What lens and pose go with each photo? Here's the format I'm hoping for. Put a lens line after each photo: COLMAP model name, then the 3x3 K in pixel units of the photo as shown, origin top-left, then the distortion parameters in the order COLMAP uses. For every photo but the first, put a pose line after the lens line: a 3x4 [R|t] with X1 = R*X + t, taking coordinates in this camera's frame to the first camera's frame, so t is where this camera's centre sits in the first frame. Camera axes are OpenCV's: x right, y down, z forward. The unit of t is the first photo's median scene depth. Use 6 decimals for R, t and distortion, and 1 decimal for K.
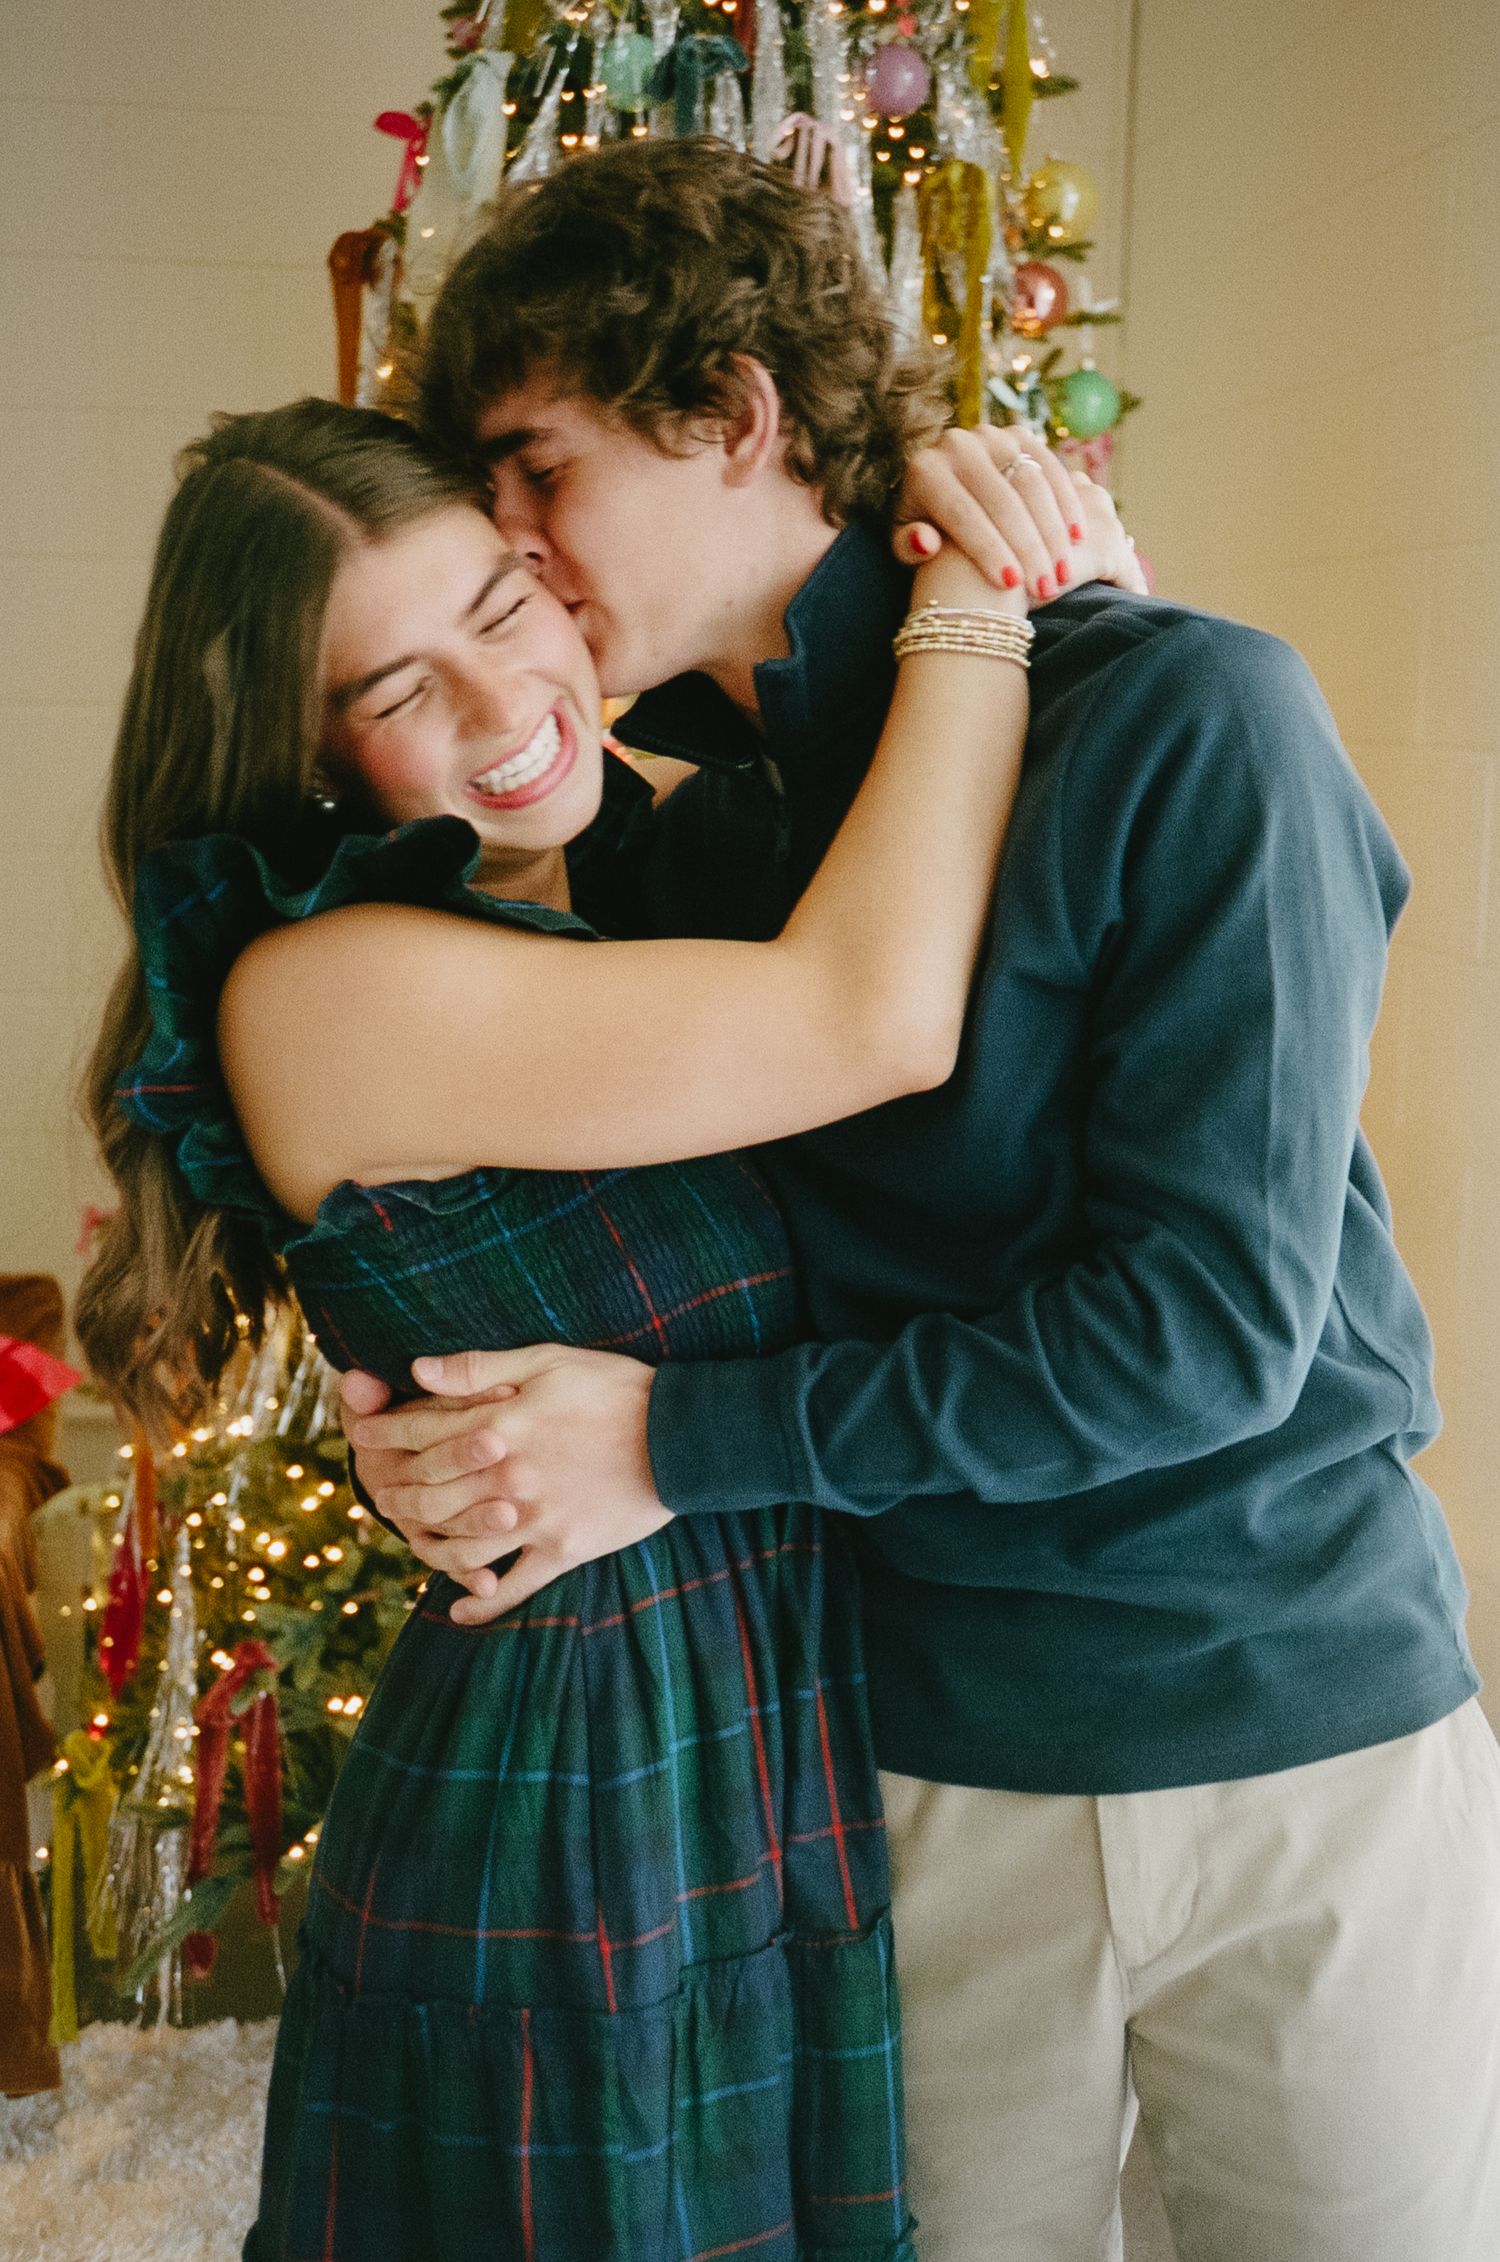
lens RADIAL K [[2870.3, 0, 797.0], [0, 2870.3, 1161.5], [0, 0, 1]] dist [0.001867, 0.000000]
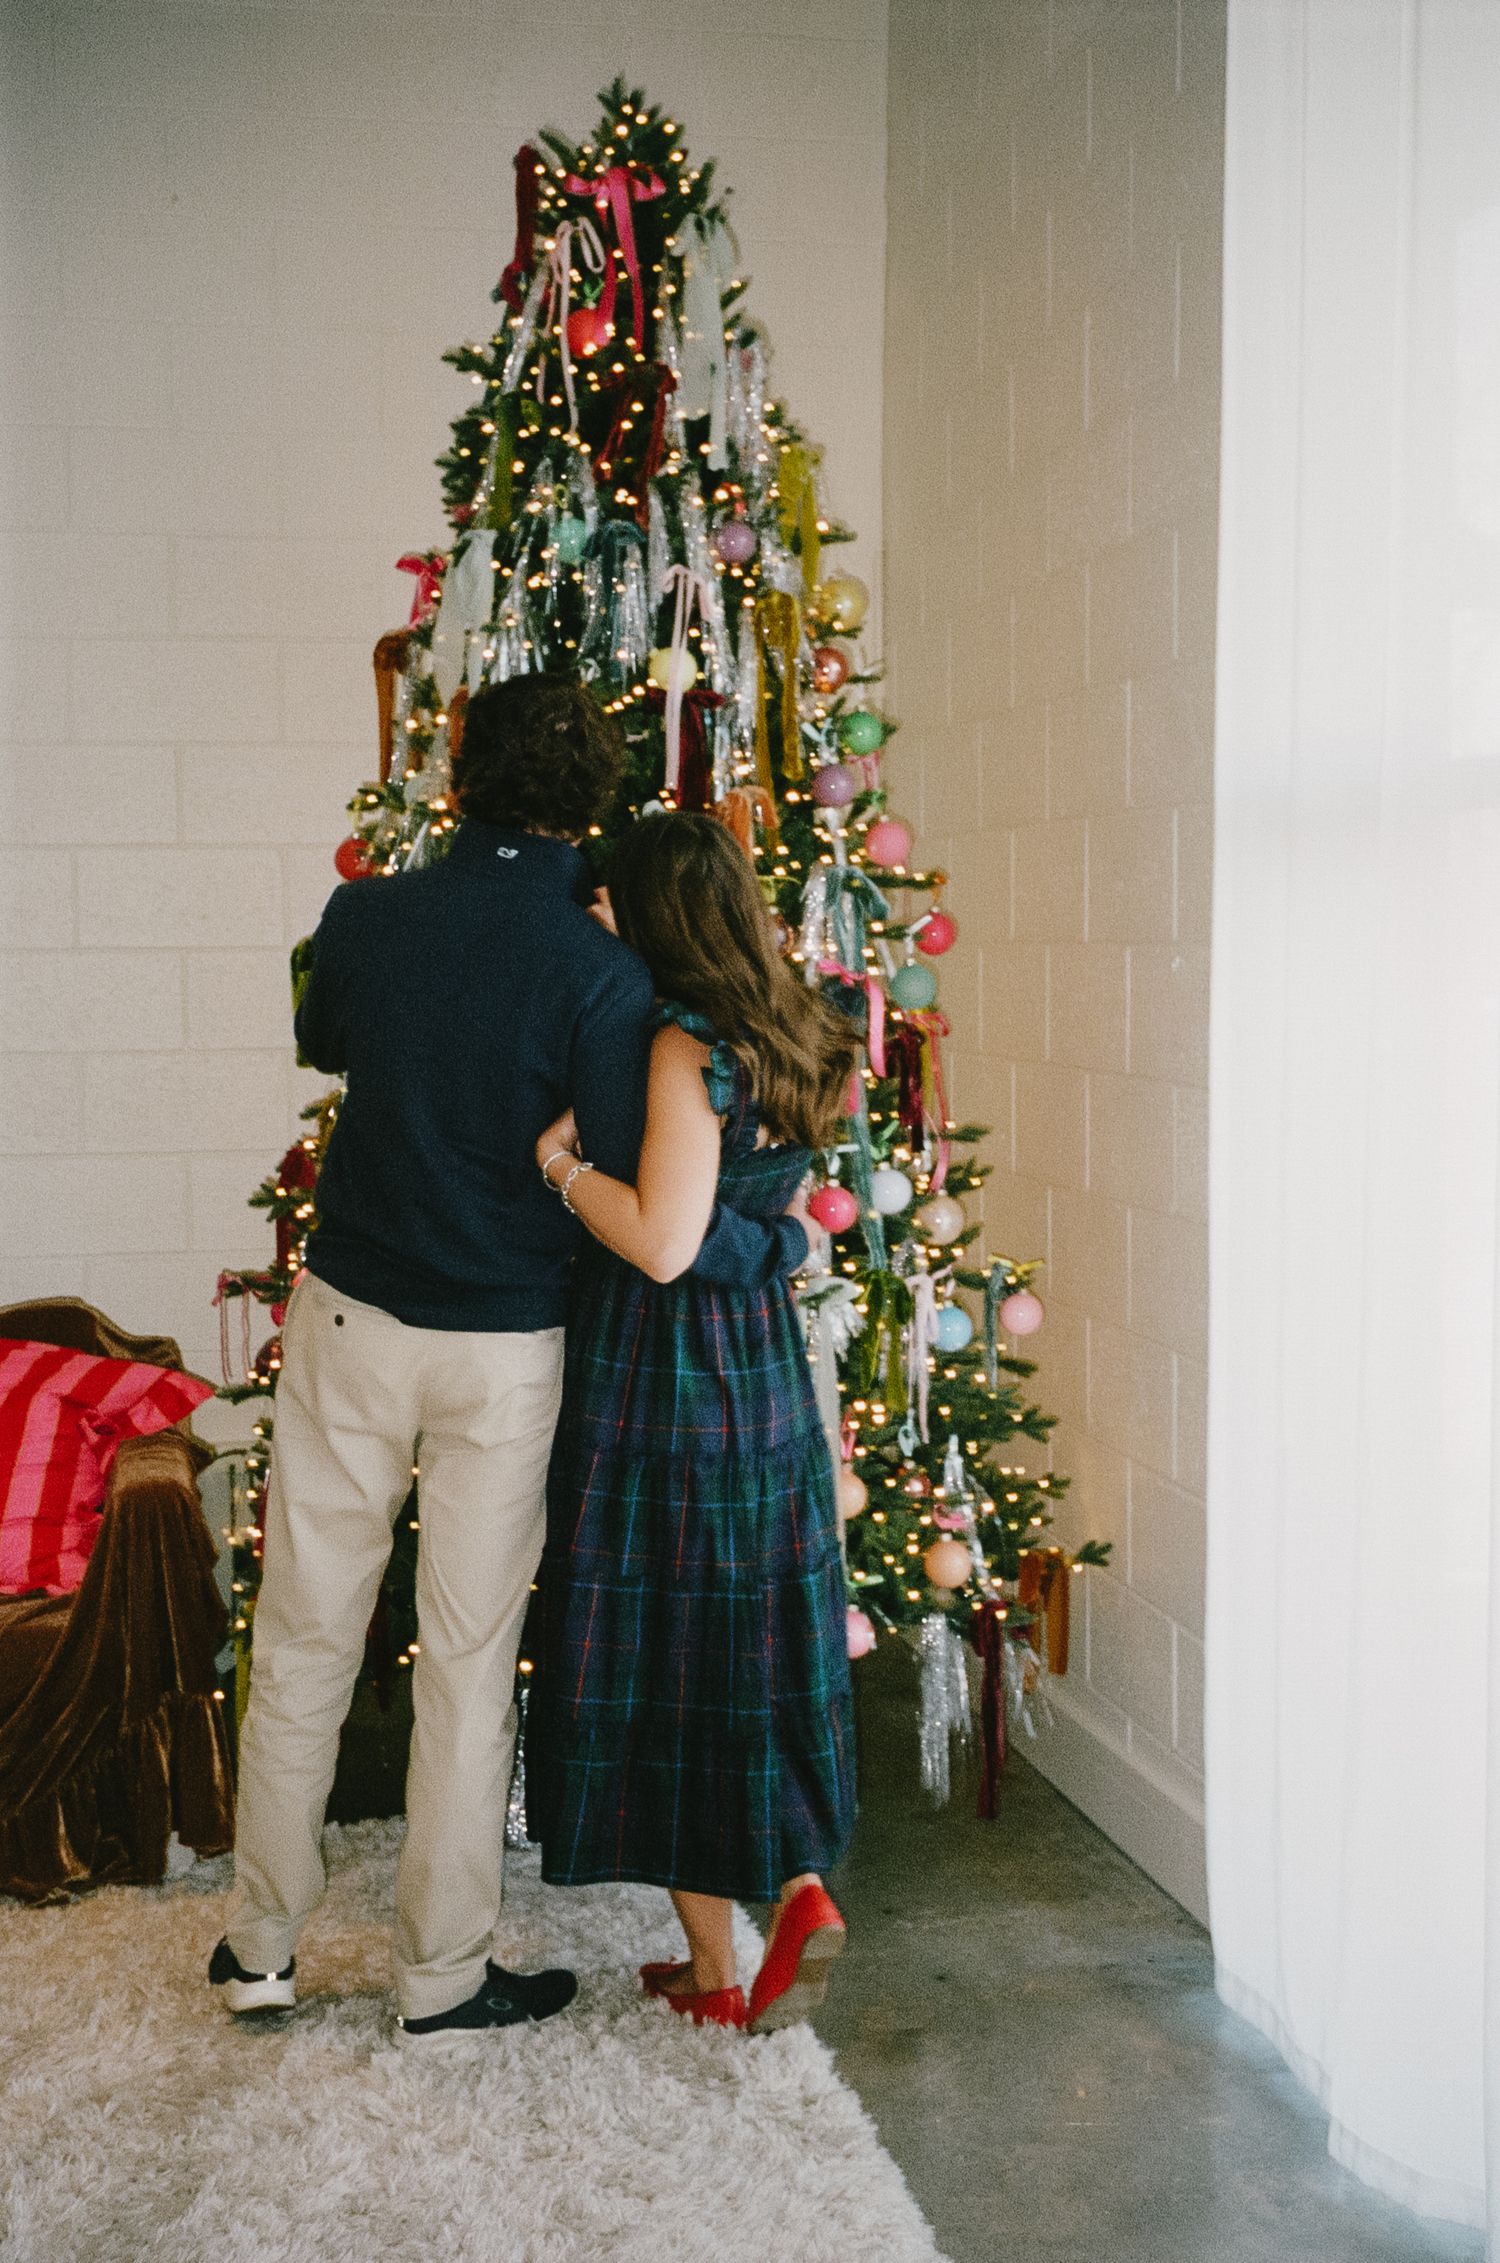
lens RADIAL K [[2668.3, 0, 767.8], [0, 2668.3, 1146.3], [0, 0, 1]] dist [0.032208, 0.000000]
pose [[0.997637, -0.036036, 0.058493, -0.047208], [0.040411, 0.996332, -0.075423, 0.075196], [-0.055560, 0.077608, 0.995435, -0.465050]]
